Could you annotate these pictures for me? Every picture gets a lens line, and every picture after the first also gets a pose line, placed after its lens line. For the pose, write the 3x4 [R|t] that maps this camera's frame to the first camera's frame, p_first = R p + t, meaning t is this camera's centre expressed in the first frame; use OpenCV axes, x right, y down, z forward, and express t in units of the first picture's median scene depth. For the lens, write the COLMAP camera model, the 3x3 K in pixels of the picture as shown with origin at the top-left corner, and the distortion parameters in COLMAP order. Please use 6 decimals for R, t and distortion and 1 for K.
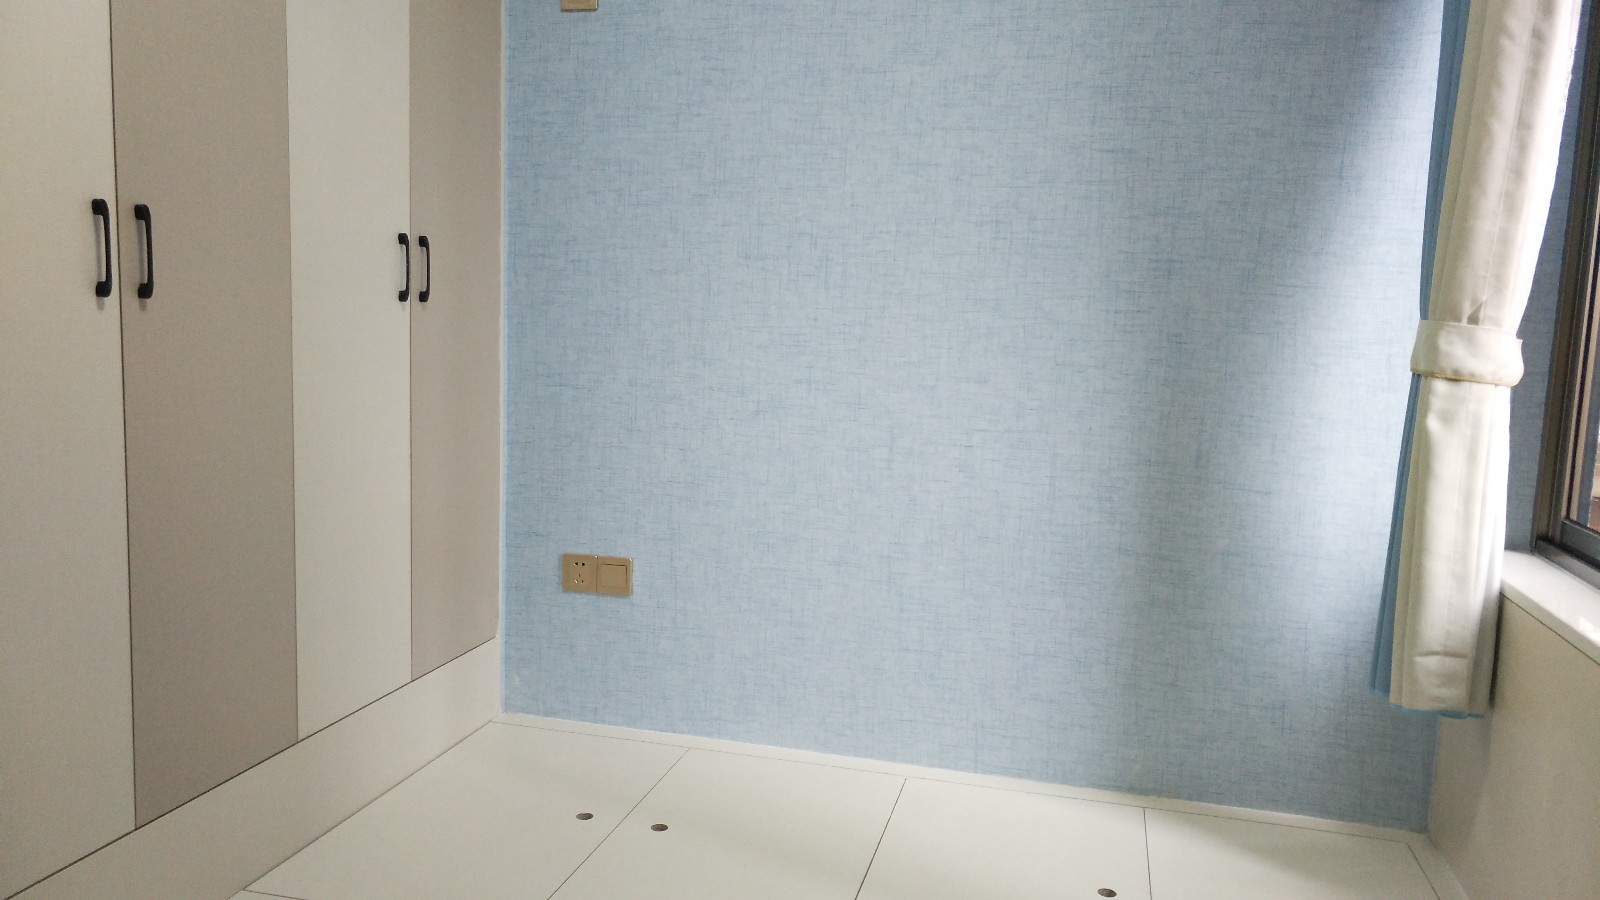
lens RADIAL K [[1208.3, 0, 799.5], [0, 1208.3, 454.3], [0, 0, 1]] dist [0.034049, -0.012159]
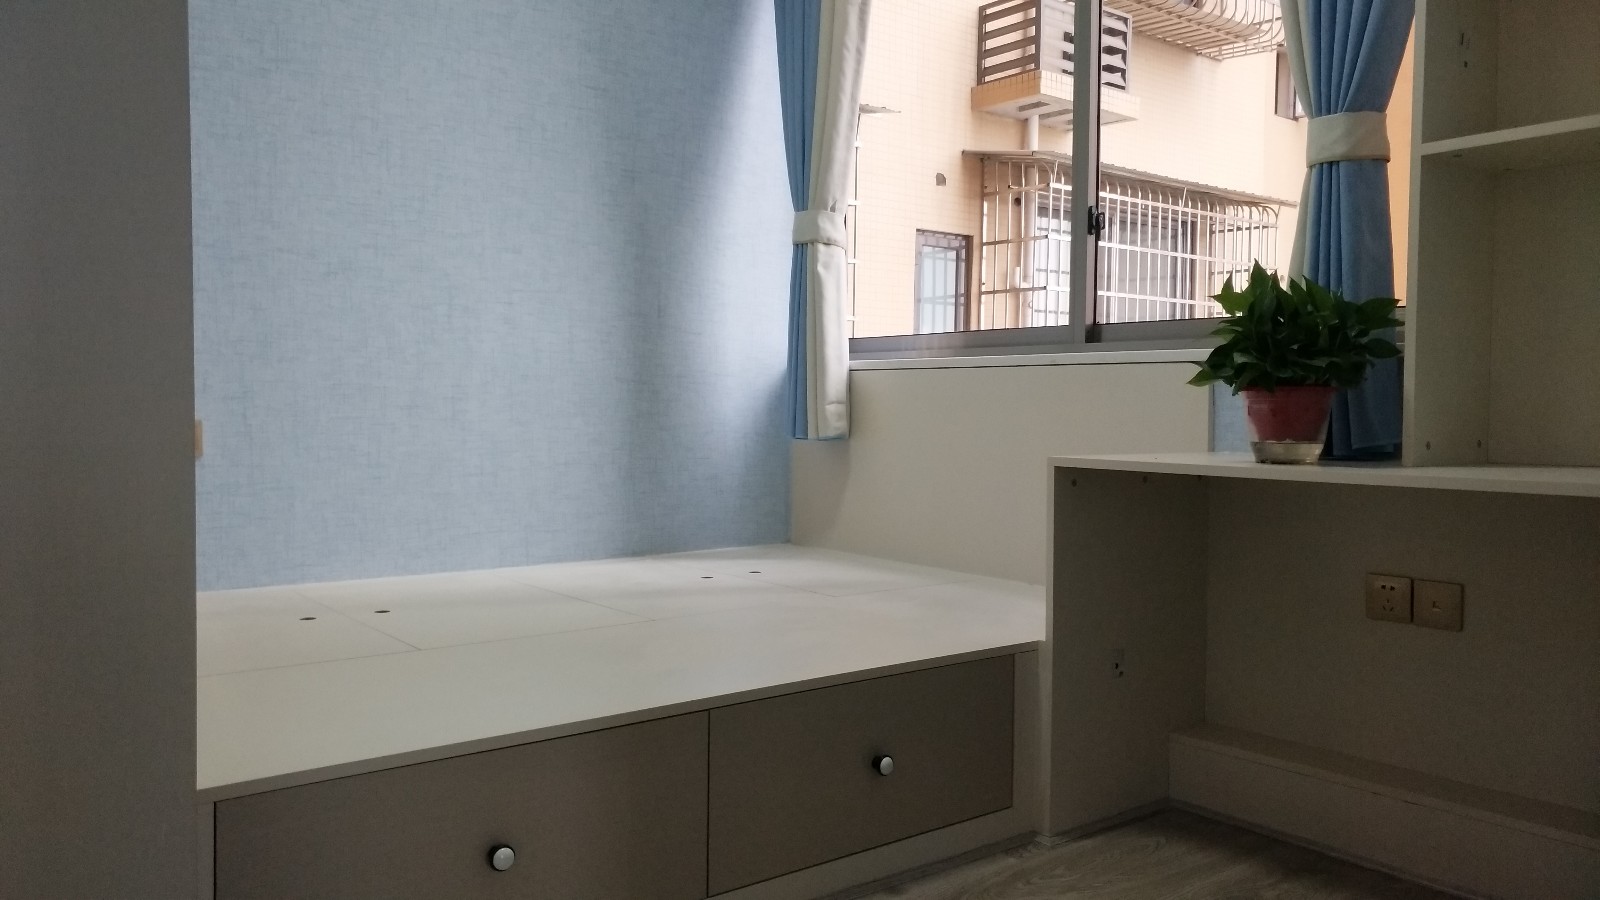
lens RADIAL K [[1208.3, 0, 805.7], [0, 1208.3, 451.1], [0, 0, 1]] dist [0.034049, -0.012159]
pose [[0.619190, -0.065056, 0.782541, -0.674699], [0.111483, 0.993751, -0.005597, 0.189659], [-0.777287, 0.090705, 0.622574, -0.018572]]
